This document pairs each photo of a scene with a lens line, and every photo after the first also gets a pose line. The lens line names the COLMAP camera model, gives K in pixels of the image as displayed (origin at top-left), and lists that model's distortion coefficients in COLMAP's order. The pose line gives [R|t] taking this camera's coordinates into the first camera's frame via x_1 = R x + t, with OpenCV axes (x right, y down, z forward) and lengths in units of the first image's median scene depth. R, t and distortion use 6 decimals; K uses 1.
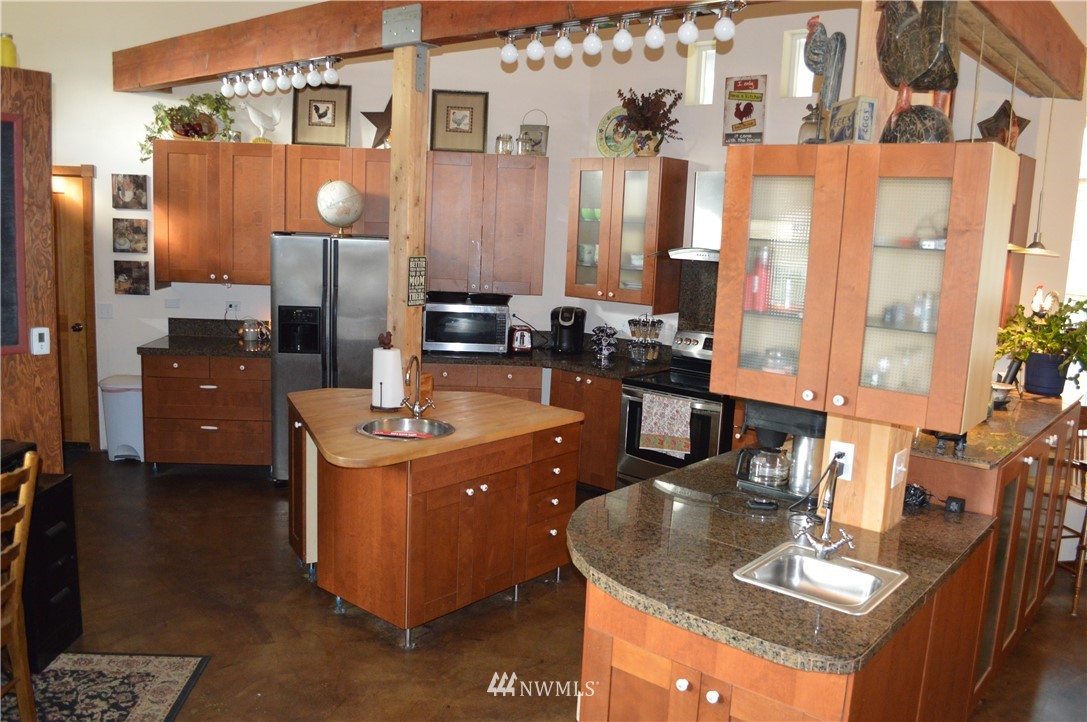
lens RADIAL K [[864.8, 0, 543.5], [0, 864.8, 361.0], [0, 0, 1]] dist [-0.083927, 0.010367]
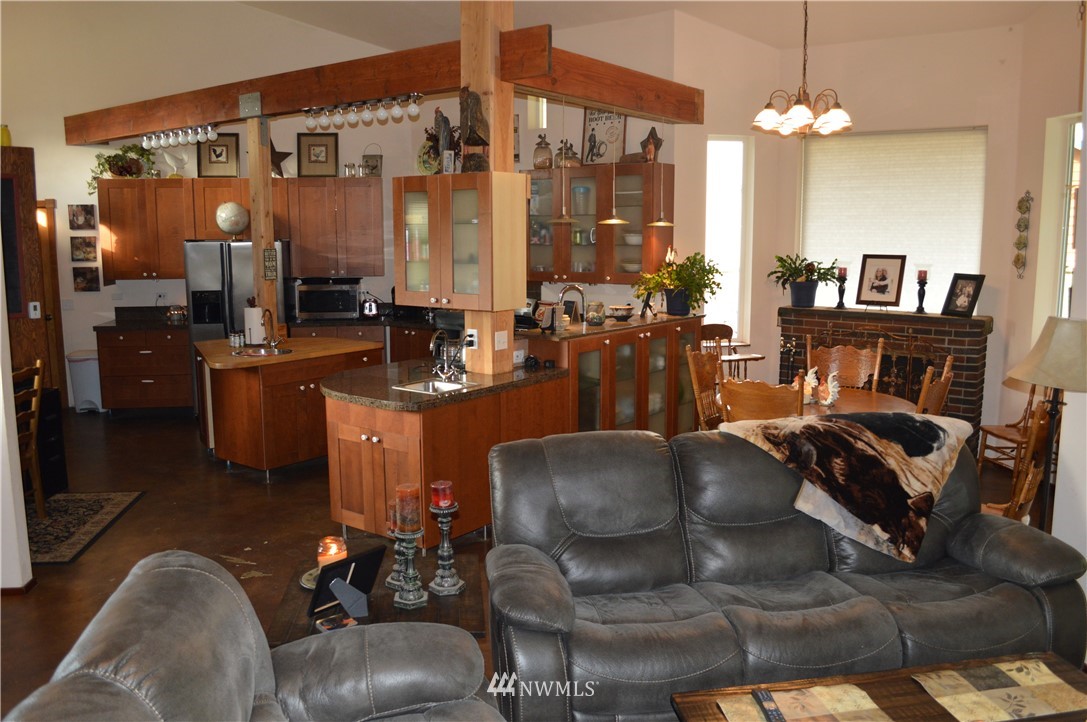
lens RADIAL K [[864.8, 0, 543.5], [0, 864.8, 361.0], [0, 0, 1]] dist [-0.083927, 0.010367]
pose [[0.997360, -0.055111, 0.047282, 0.197582], [0.055325, 0.998463, -0.003237, 0.086326], [-0.047031, 0.005844, 0.998876, -0.436046]]
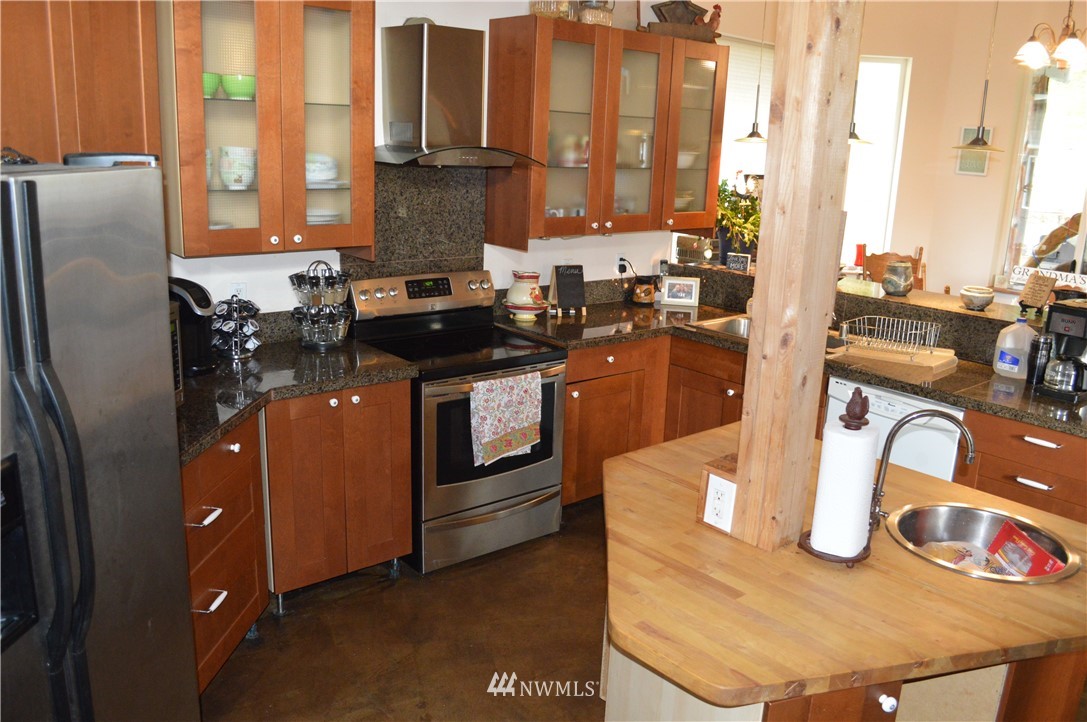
lens RADIAL K [[864.8, 0, 543.5], [0, 864.8, 361.0], [0, 0, 1]] dist [-0.083927, 0.010367]
pose [[0.170808, -0.276461, 0.945724, -0.455433], [0.121140, 0.958440, 0.258299, -0.131567], [-0.977829, 0.070445, 0.197199, 0.795515]]
